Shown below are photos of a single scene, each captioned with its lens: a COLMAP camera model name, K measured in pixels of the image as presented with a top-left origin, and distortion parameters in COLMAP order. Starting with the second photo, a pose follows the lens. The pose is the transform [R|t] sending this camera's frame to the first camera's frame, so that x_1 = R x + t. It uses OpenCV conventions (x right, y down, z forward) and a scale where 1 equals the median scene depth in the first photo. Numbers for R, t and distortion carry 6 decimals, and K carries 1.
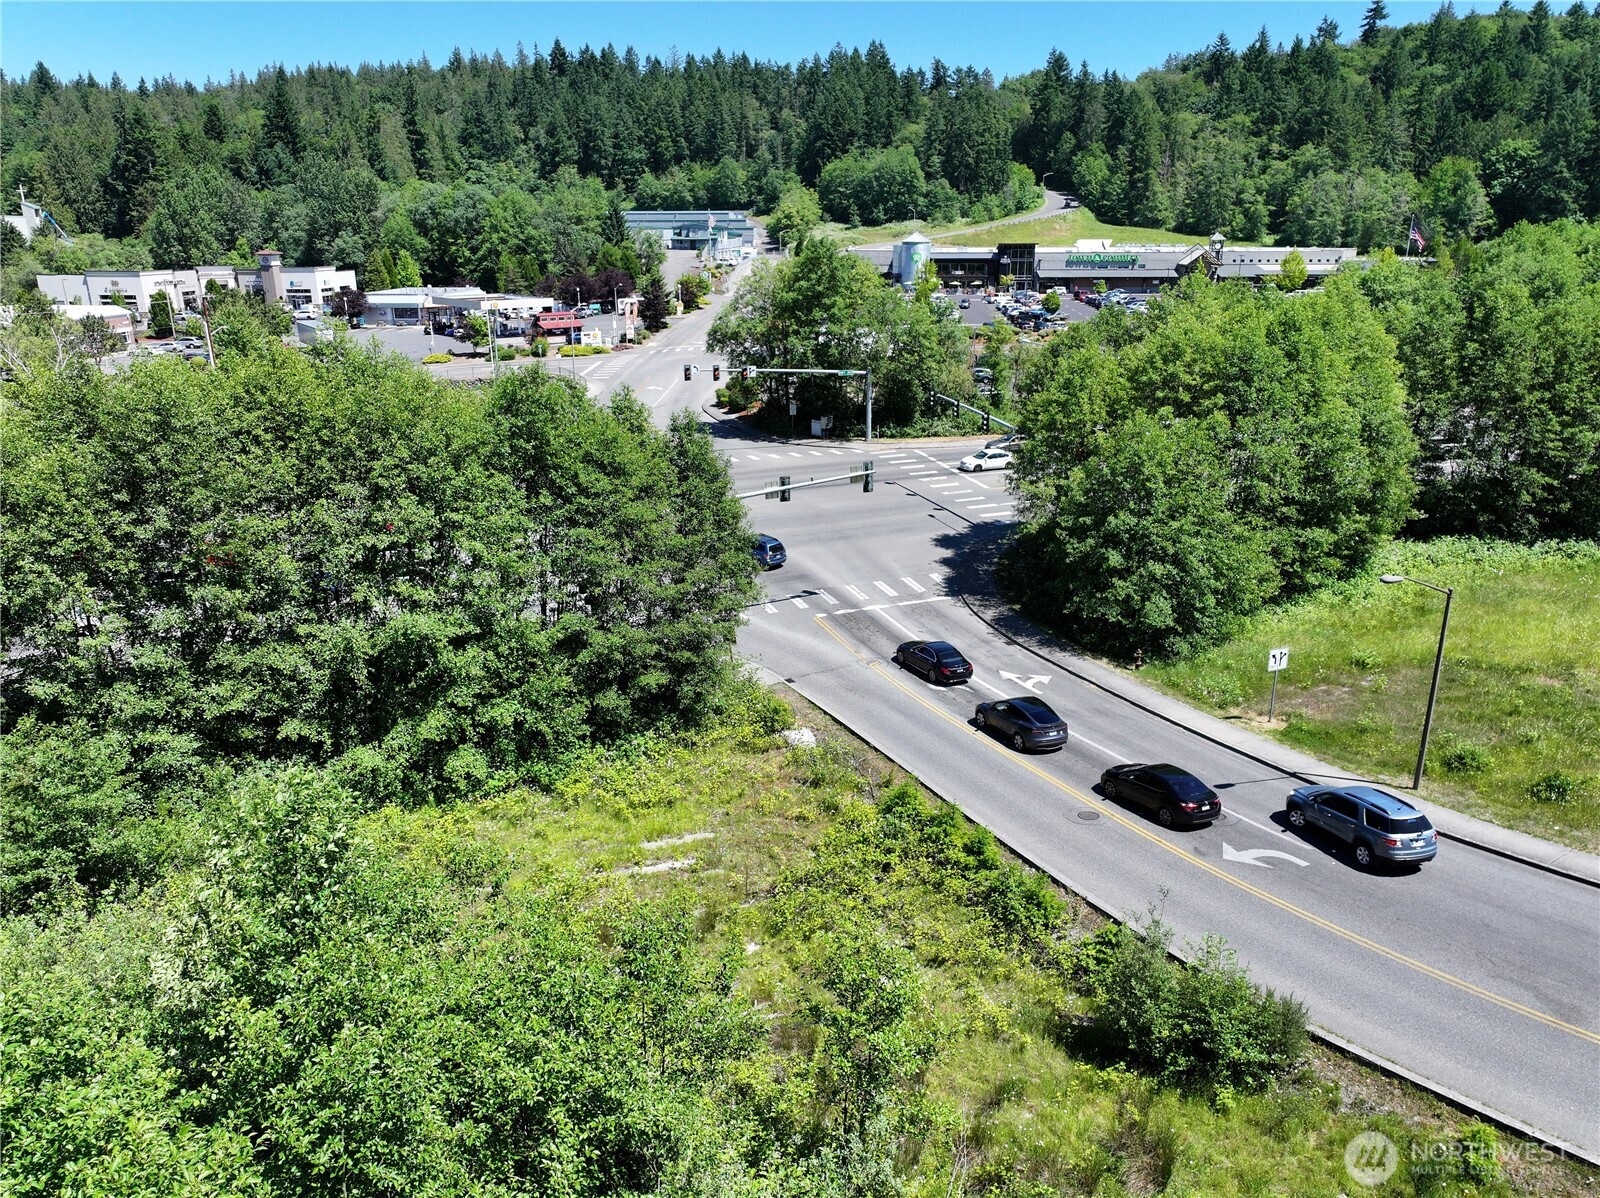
lens RADIAL K [[1129.6, 0, 803.9], [0, 1129.6, 600.8], [0, 0, 1]] dist [-0.013022, 0.032882]
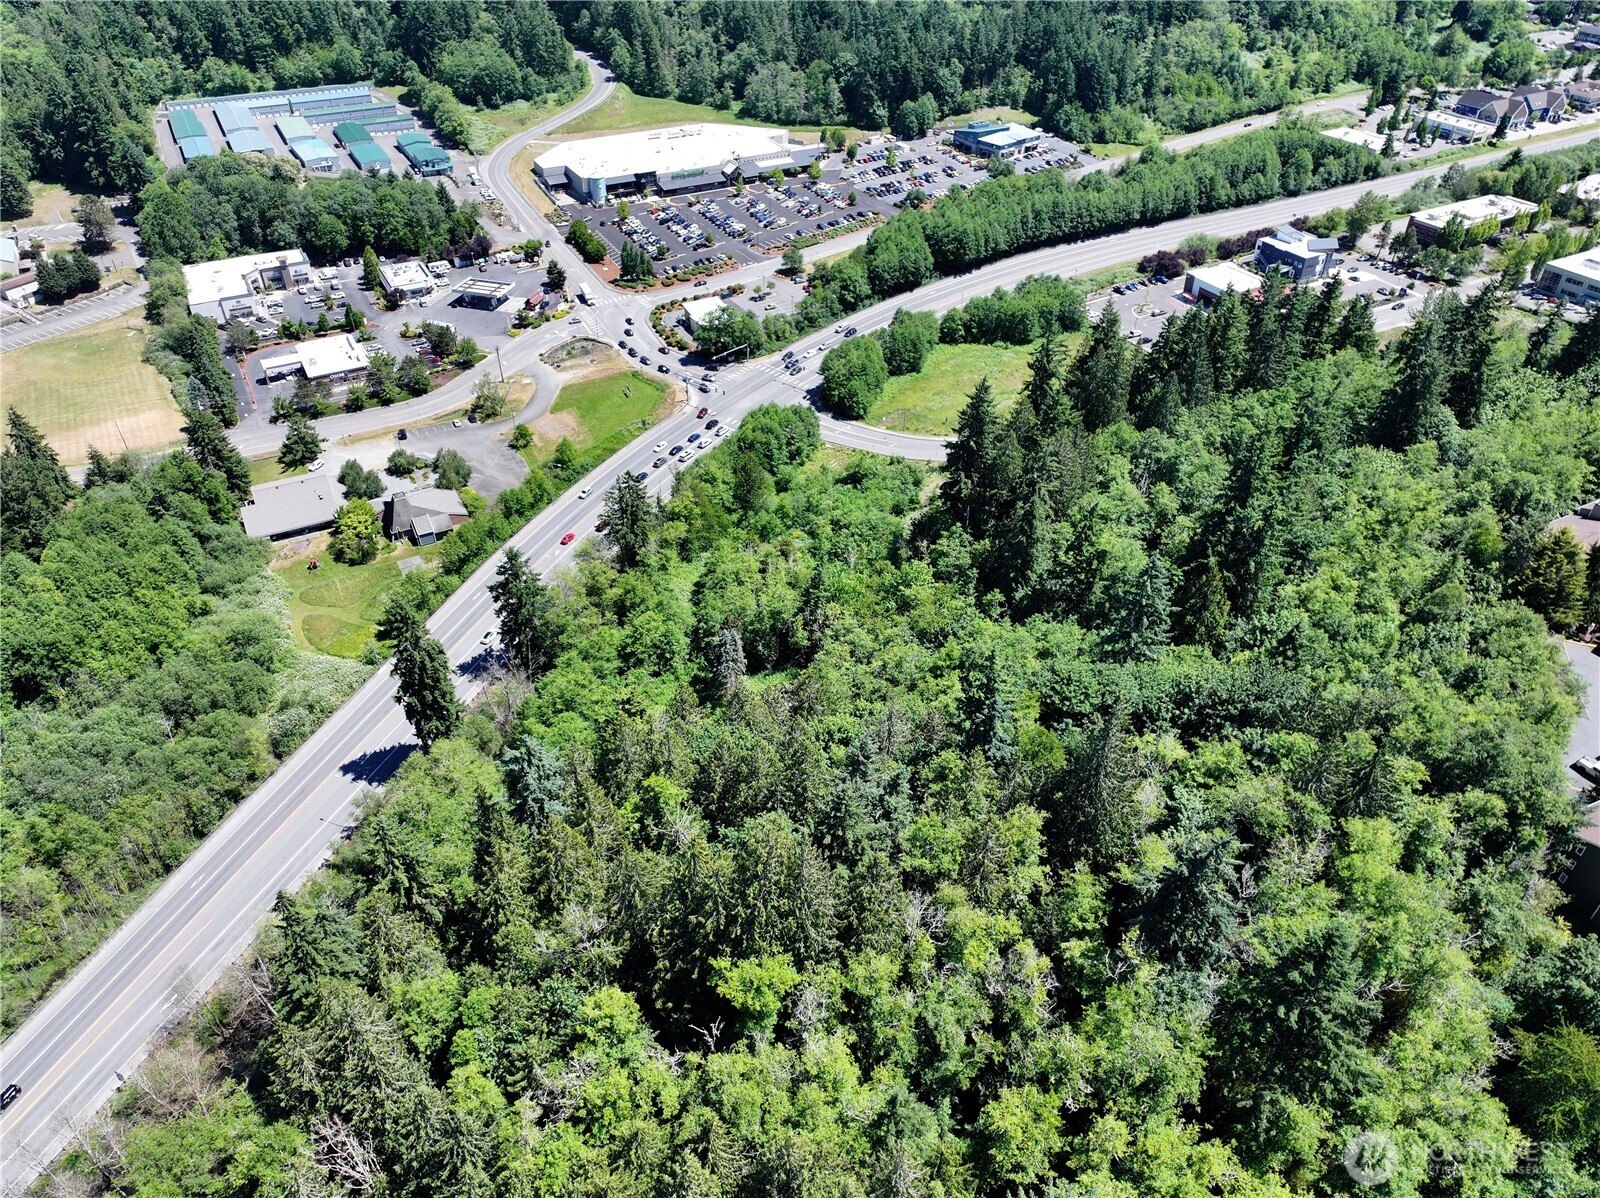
lens RADIAL K [[1125.0, 0, 802.4], [0, 1125.0, 600.8], [0, 0, 1]] dist [-0.004647, 0.020610]
pose [[0.851604, -0.315038, 0.418953, -0.444000], [0.164530, 0.919503, 0.356994, -0.199282], [-0.497695, -0.235087, 0.834885, -0.655298]]
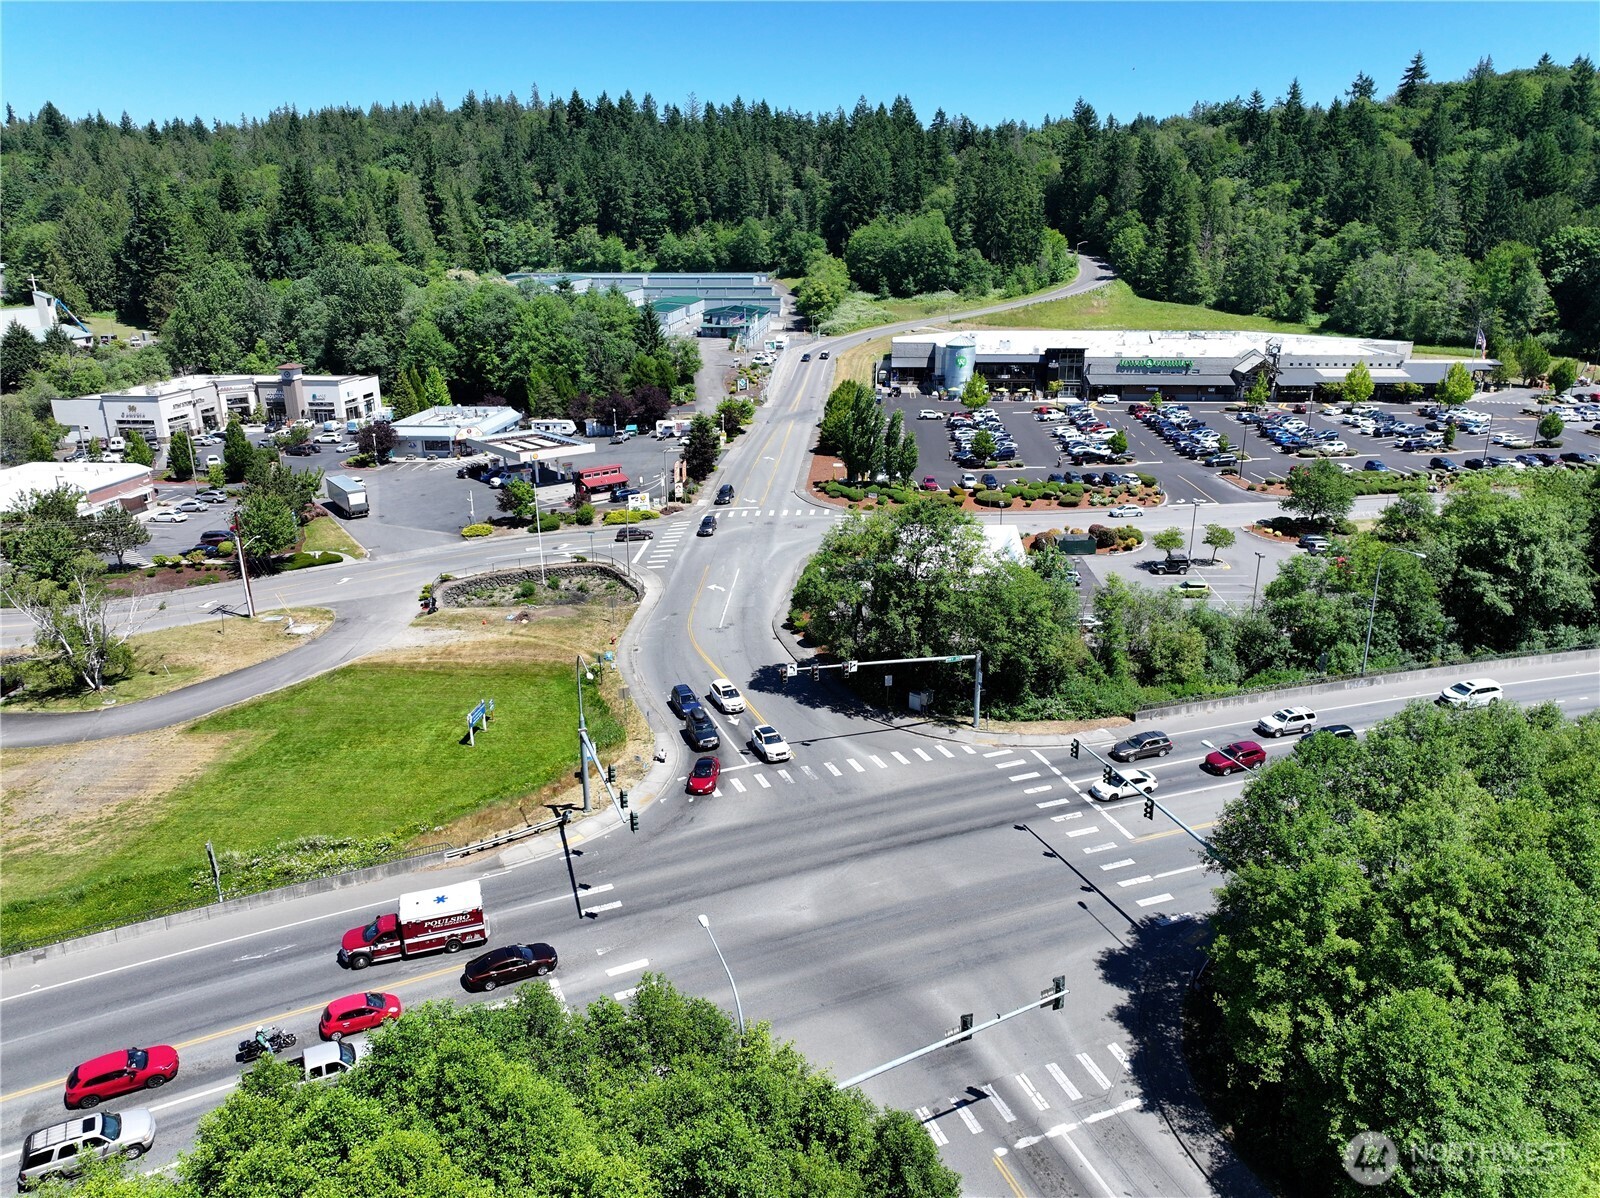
lens RADIAL K [[1129.6, 0, 803.9], [0, 1129.6, 600.8], [0, 0, 1]] dist [-0.013022, 0.032882]
pose [[0.999997, 0.001063, -0.002384, -0.022570], [-0.001071, 0.999993, -0.003464, -0.068346], [0.002380, 0.003467, 0.999991, 0.026875]]
